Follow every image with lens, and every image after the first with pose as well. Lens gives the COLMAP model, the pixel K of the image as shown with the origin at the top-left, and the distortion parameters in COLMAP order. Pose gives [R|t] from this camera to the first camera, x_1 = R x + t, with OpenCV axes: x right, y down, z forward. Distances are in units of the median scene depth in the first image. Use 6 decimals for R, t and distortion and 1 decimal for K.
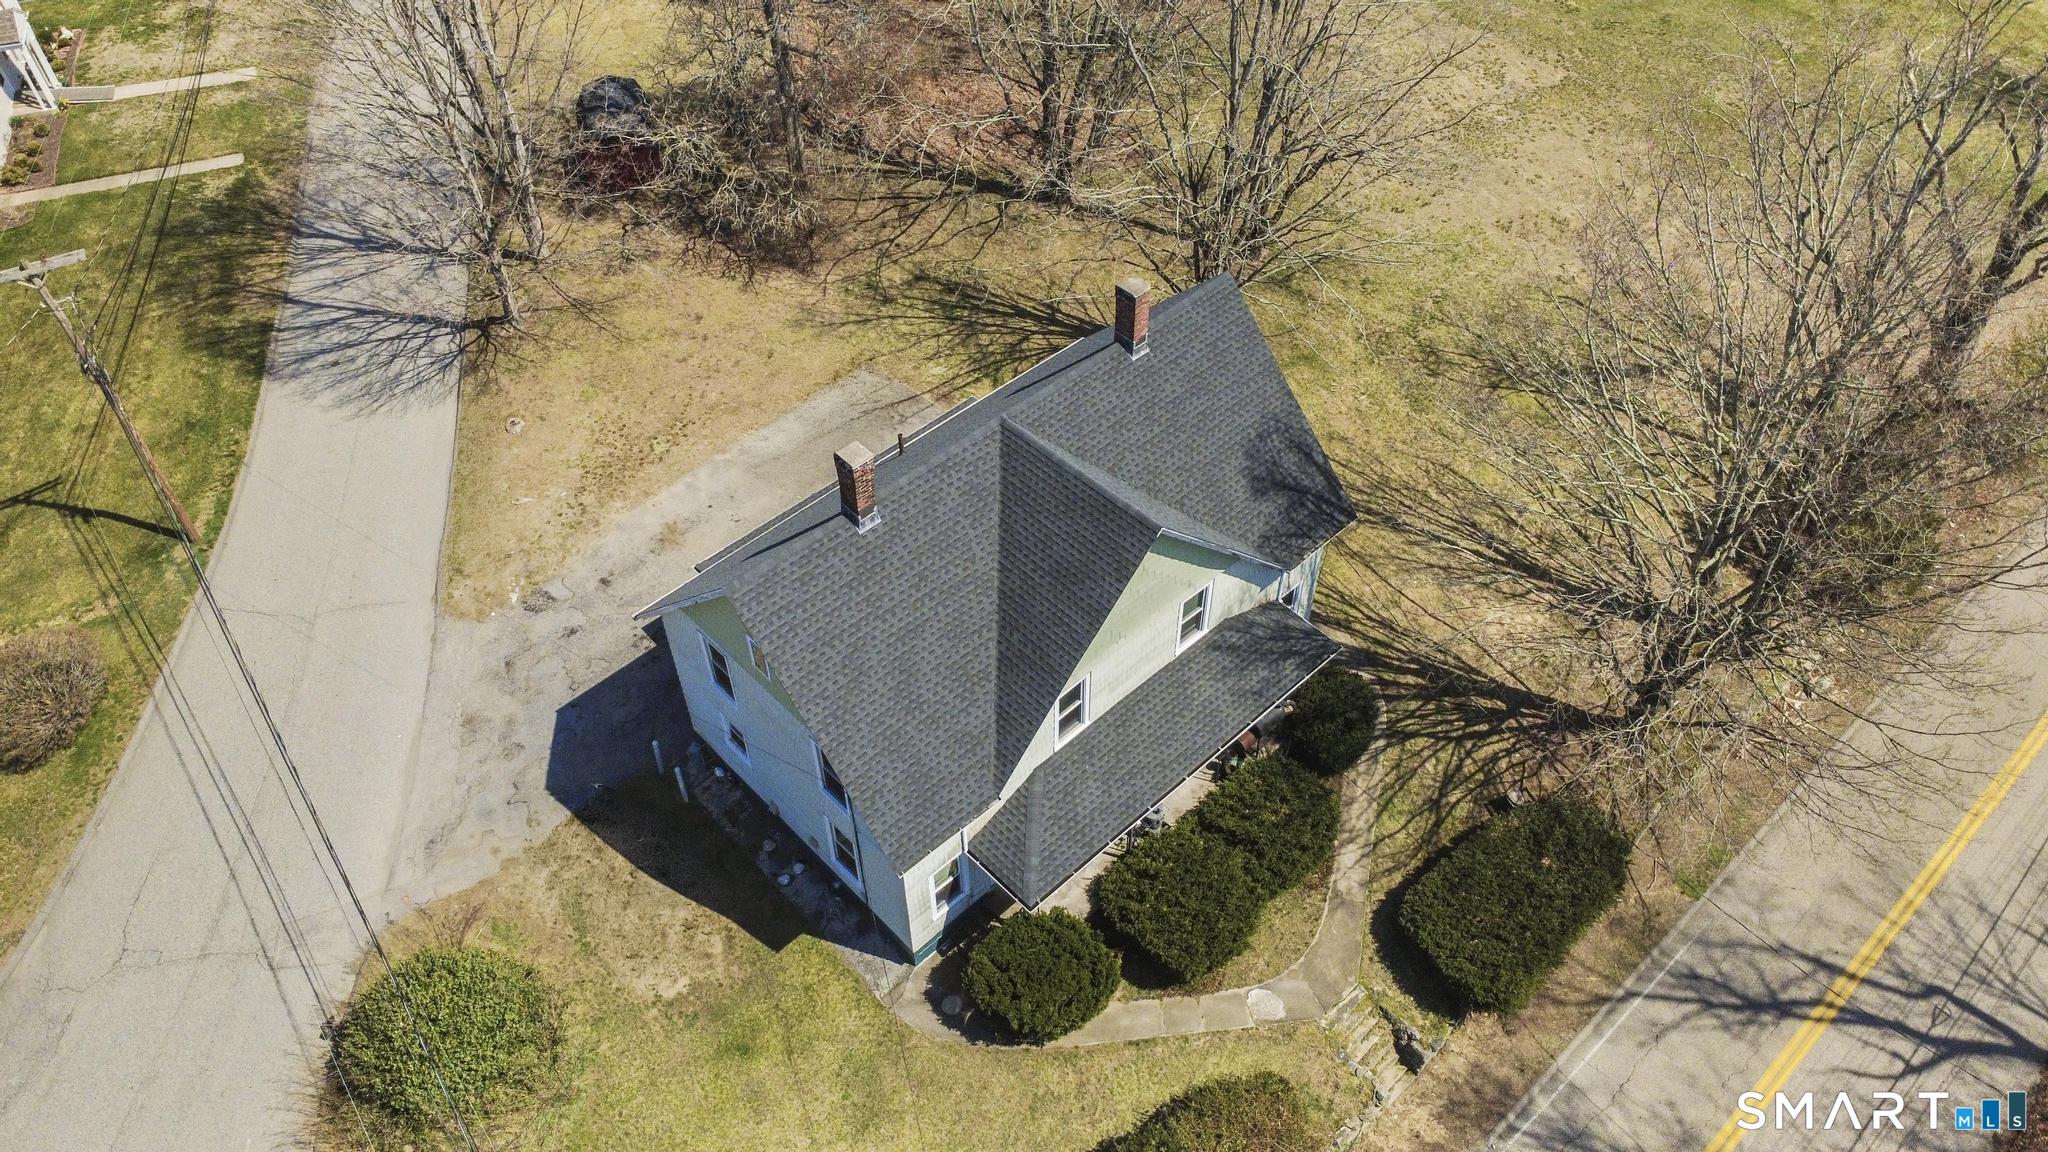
lens RADIAL K [[1507.3, 0, 1024.5], [0, 1507.3, 572.6], [0, 0, 1]] dist [0.025603, -0.006830]
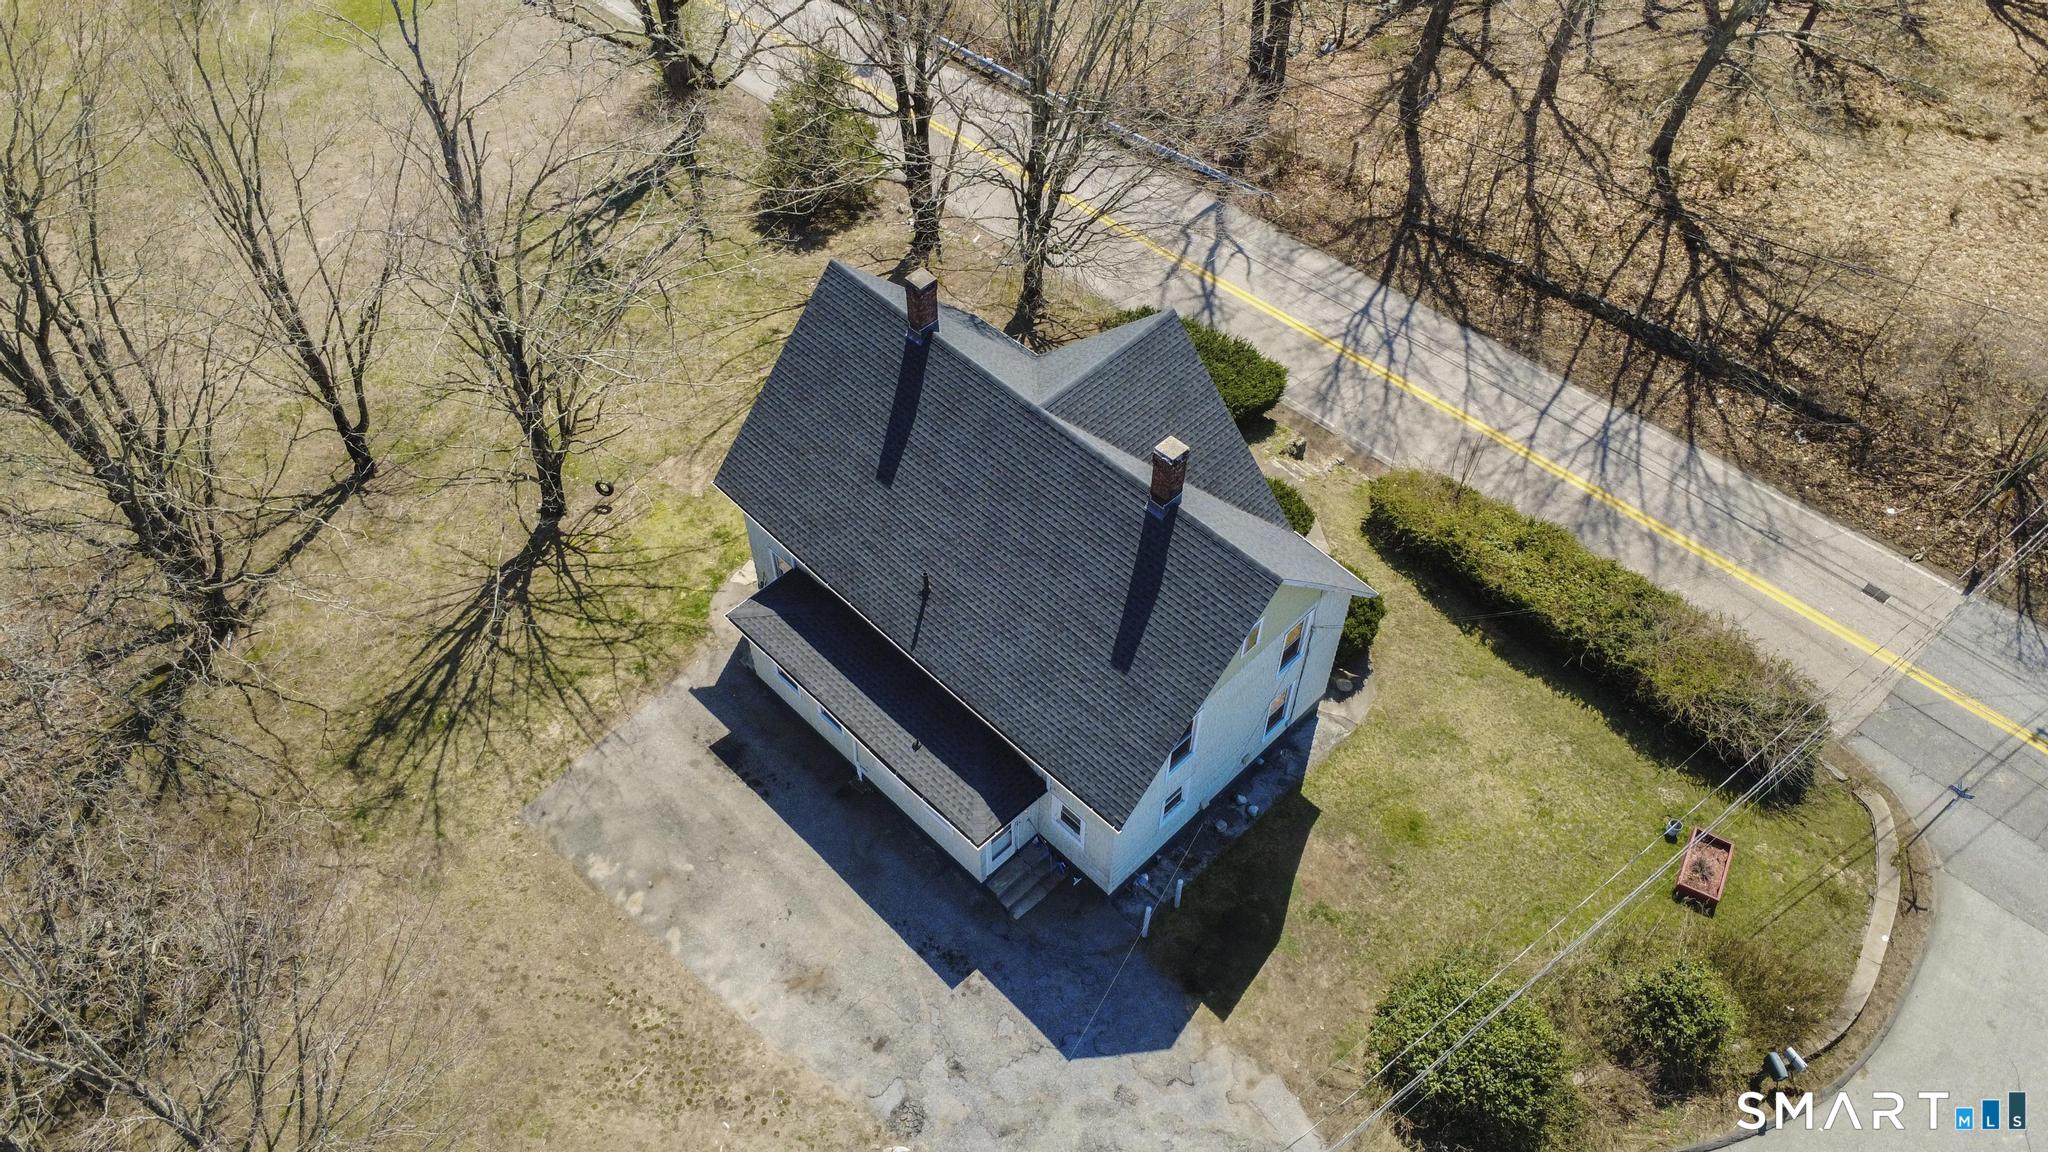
lens RADIAL K [[1507.3, 0, 1022.7], [0, 1507.3, 572.1], [0, 0, 1]] dist [0.025603, -0.006830]
pose [[-0.027449, -0.772127, 0.634875, -0.680485], [0.733666, 0.415816, 0.537430, -0.551422], [-0.678955, 0.480538, 0.555070, 0.399522]]
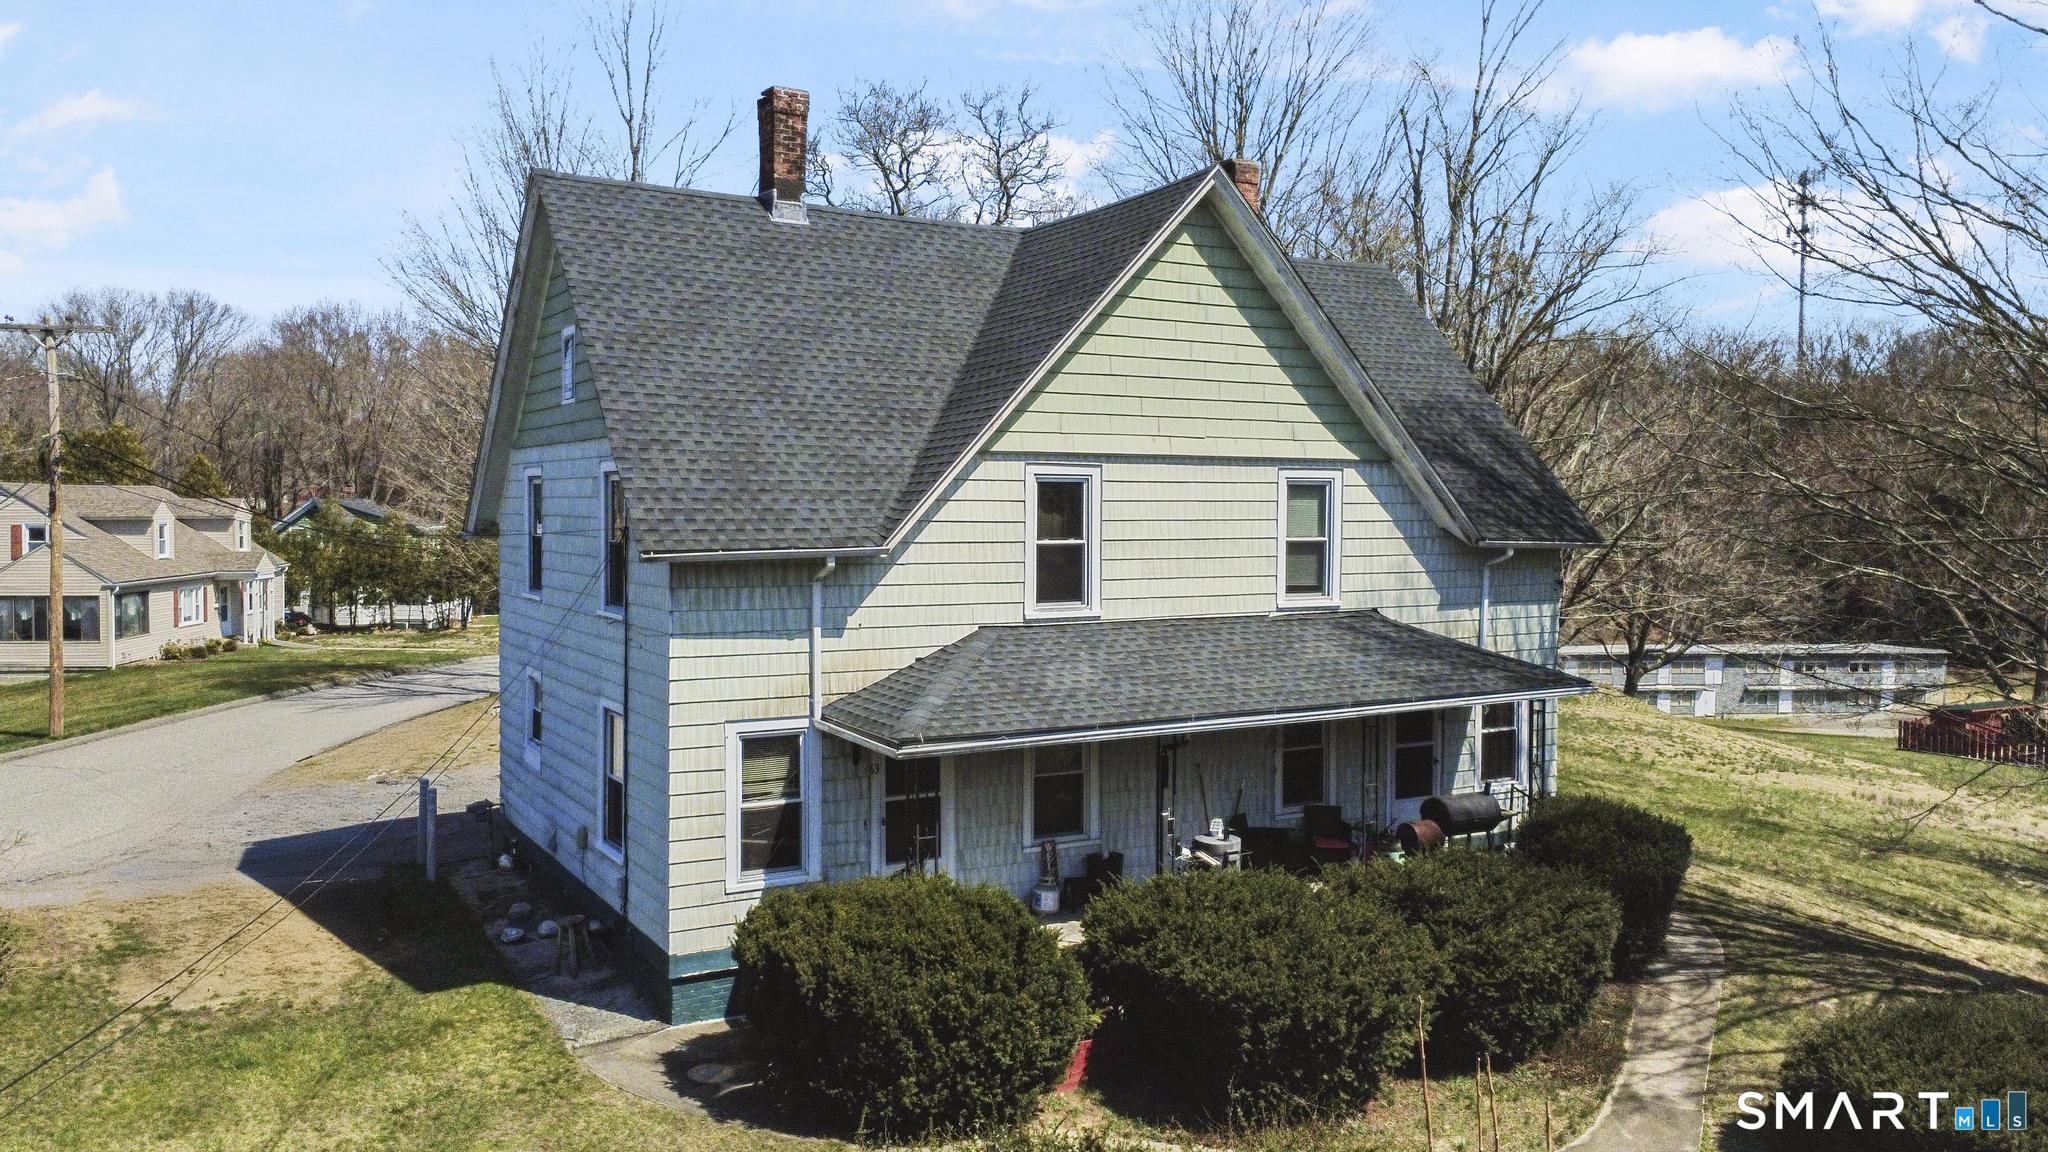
lens RADIAL K [[1507.3, 0, 1018.6], [0, 1507.3, 565.2], [0, 0, 1]] dist [0.025603, -0.006830]
pose [[0.974293, 0.021514, -0.224255, 0.123445], [-0.174678, 0.700769, -0.691672, 0.425455], [0.142271, 0.713063, 0.686513, 0.537627]]
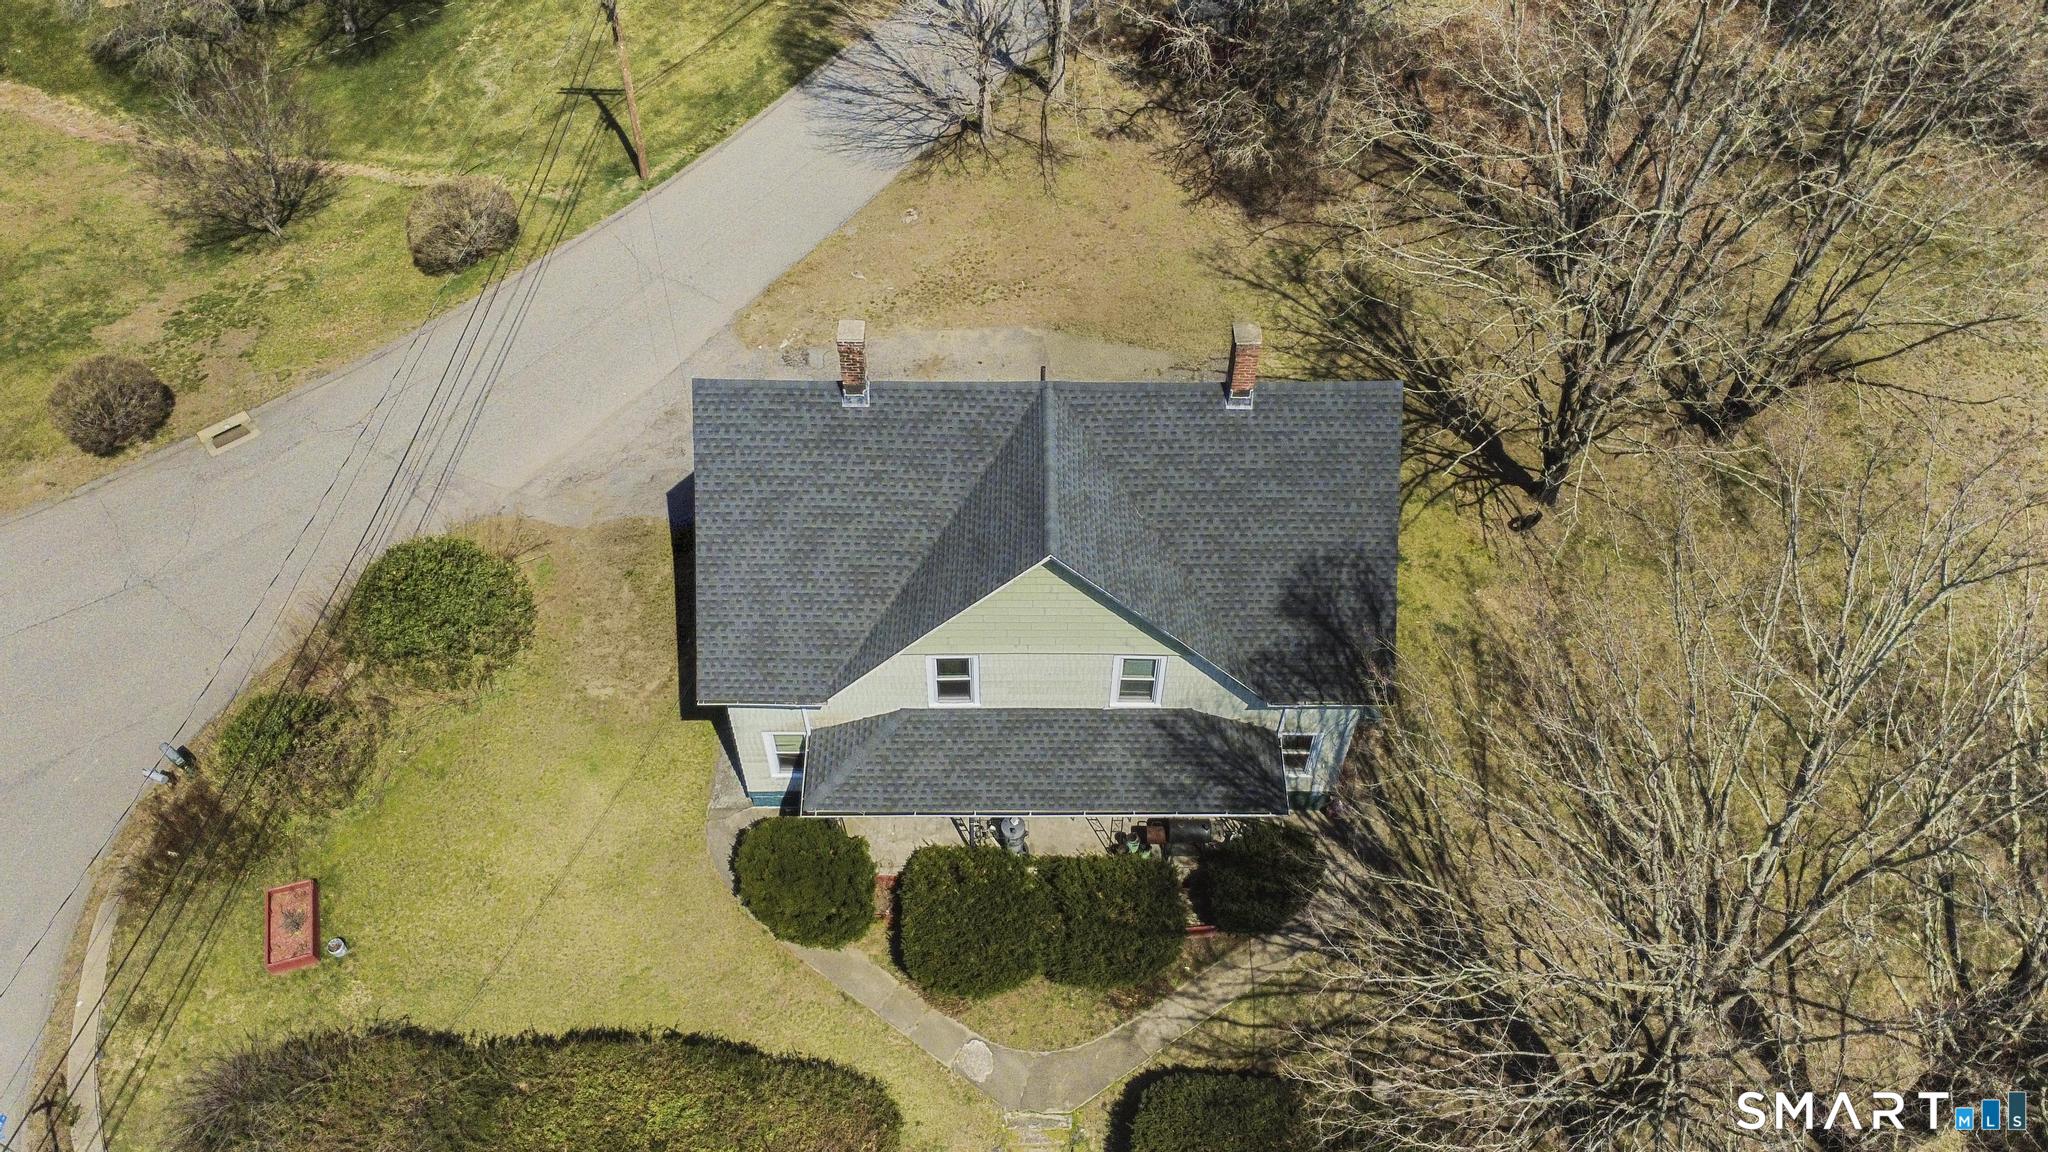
lens RADIAL K [[1507.3, 0, 1030.7], [0, 1507.3, 573.4], [0, 0, 1]] dist [0.025603, -0.006830]
pose [[0.732517, 0.534836, -0.421152, 0.383761], [-0.513259, 0.840321, 0.174431, -0.140724], [0.447195, 0.088386, 0.890059, 0.129848]]
